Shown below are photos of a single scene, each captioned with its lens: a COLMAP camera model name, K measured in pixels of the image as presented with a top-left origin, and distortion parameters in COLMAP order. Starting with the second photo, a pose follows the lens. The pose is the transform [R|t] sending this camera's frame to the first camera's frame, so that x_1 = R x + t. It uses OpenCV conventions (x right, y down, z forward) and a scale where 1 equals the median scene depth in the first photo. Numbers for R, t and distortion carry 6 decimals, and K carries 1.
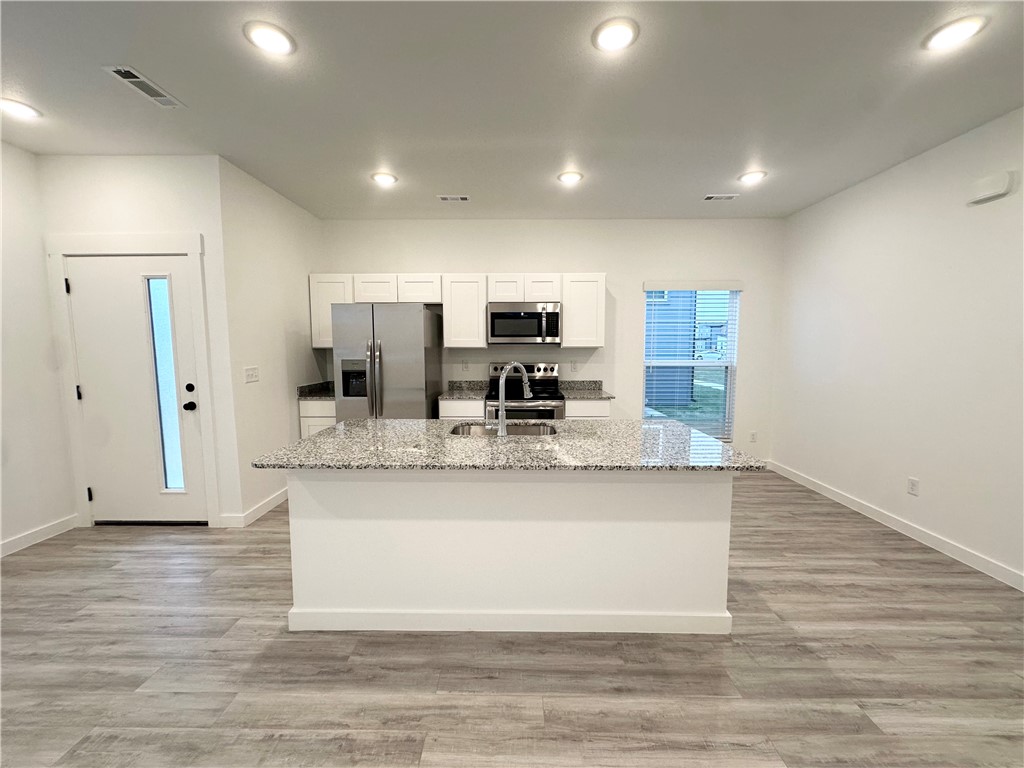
lens RADIAL K [[407.7, 0, 513.5], [0, 407.7, 384.0], [0, 0, 1]] dist [-0.001930, 0.000117]
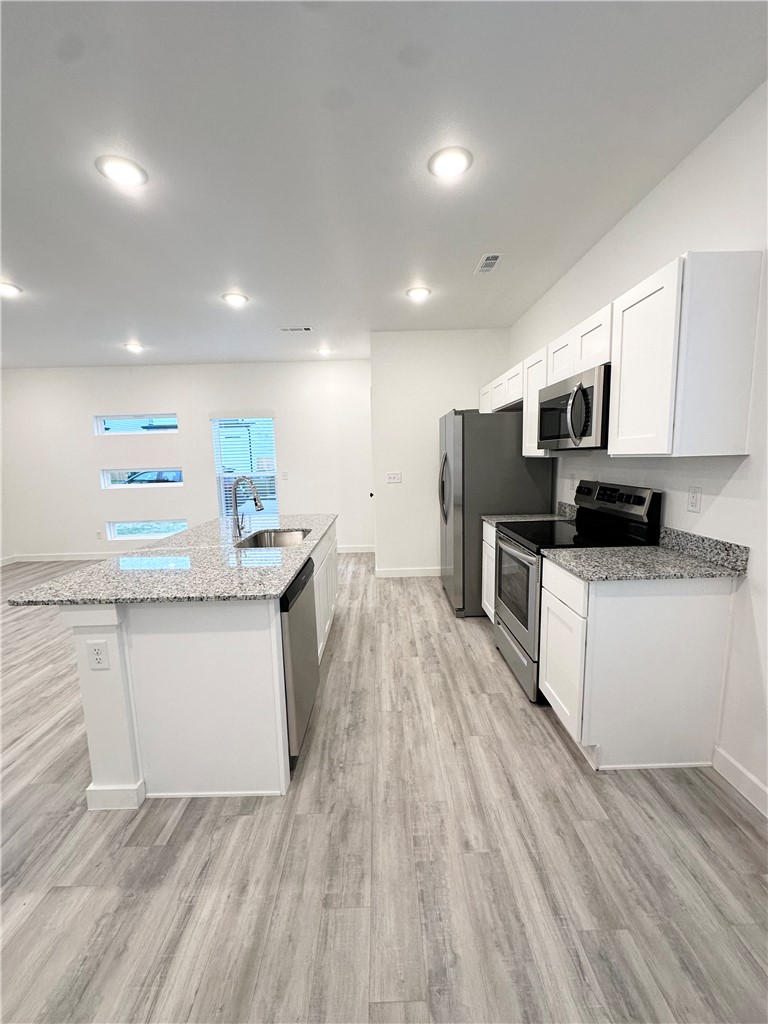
lens RADIAL K [[407.7, 0, 384.0], [0, 407.7, 512.0], [0, 0, 1]] dist [-0.001930, 0.000117]
pose [[0.020454, 0.133418, -0.990849, 0.693944], [-0.068978, 0.988883, 0.131729, -0.079678], [0.997408, 0.065653, 0.029430, 0.824995]]
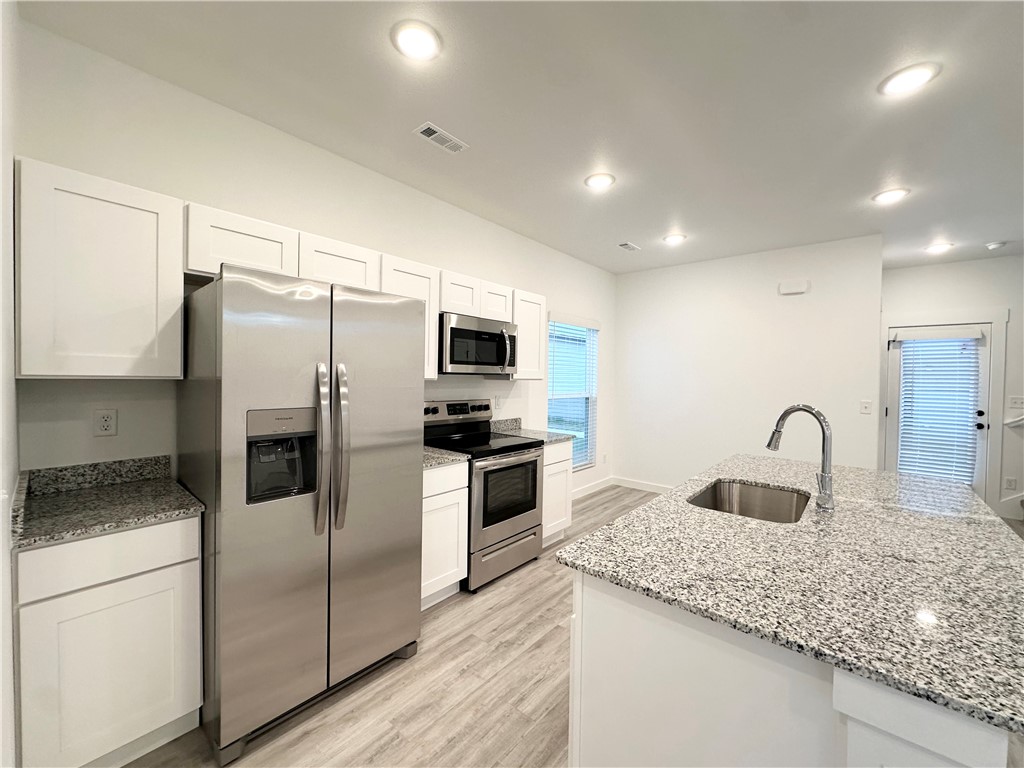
lens RADIAL K [[407.7, 0, 513.5], [0, 407.7, 384.0], [0, 0, 1]] dist [-0.001930, 0.000117]
pose [[0.643322, -0.003431, 0.765588, -0.557669], [0.054998, 0.997613, -0.041744, -0.054682], [-0.763618, 0.068961, 0.641975, 0.556847]]
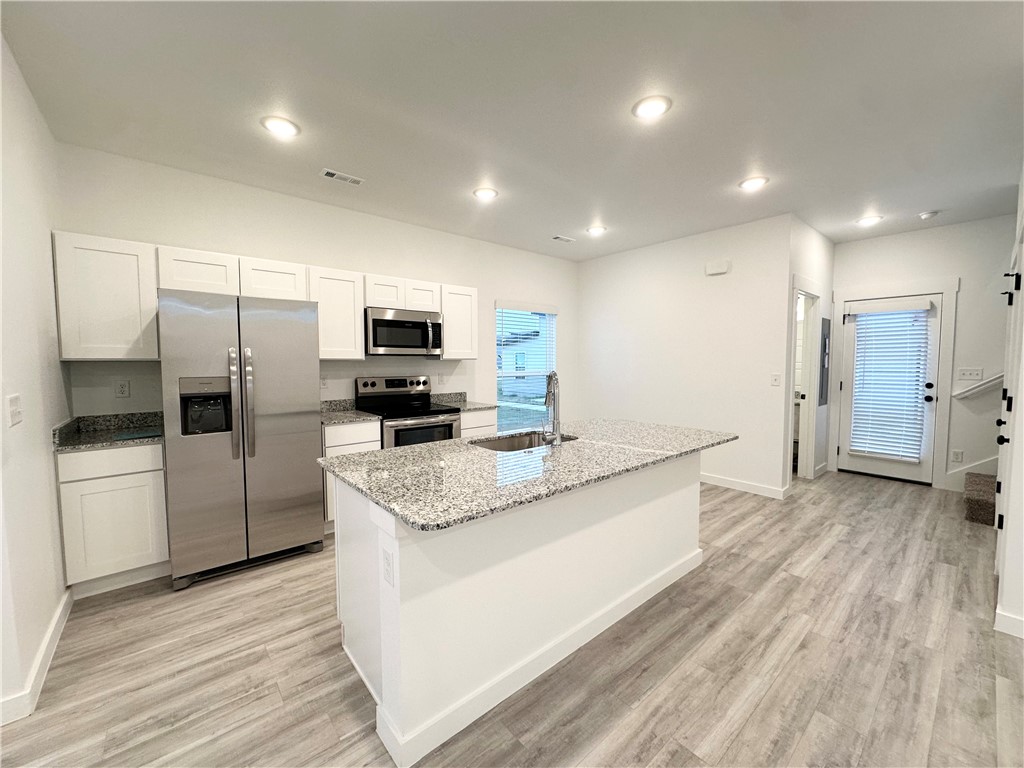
lens RADIAL K [[407.7, 0, 513.5], [0, 407.7, 384.0], [0, 0, 1]] dist [-0.001930, 0.000117]
pose [[0.754085, -0.038499, 0.655647, -0.446489], [0.063042, 0.997914, -0.013911, -0.008123], [-0.653744, 0.051823, 0.754939, 0.181997]]
